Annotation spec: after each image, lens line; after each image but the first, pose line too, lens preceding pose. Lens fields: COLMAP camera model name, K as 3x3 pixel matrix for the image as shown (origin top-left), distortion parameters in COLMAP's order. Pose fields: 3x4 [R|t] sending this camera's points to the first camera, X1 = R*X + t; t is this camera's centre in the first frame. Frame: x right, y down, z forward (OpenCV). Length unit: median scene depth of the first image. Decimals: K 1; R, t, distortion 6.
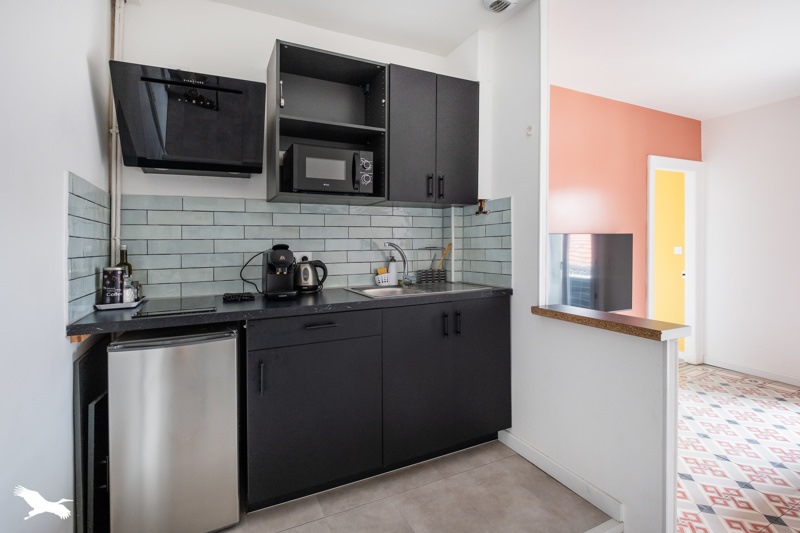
lens RADIAL K [[383.2, 0, 413.4], [0, 383.2, 247.1], [0, 0, 1]] dist [-0.002872, 0.002319]
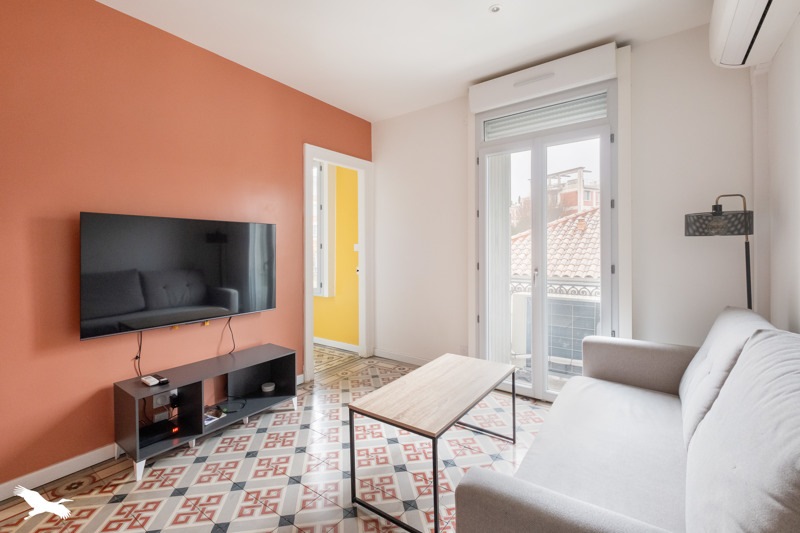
lens RADIAL K [[353.2, 0, 389.3], [0, 353.2, 252.0], [0, 0, 1]] dist [0.000036, -0.002476]
pose [[0.899283, 0.002522, 0.437360, 0.540244], [0.001570, 0.999958, -0.008995, 0.044902], [-0.437364, 0.008776, 0.899242, 0.168733]]
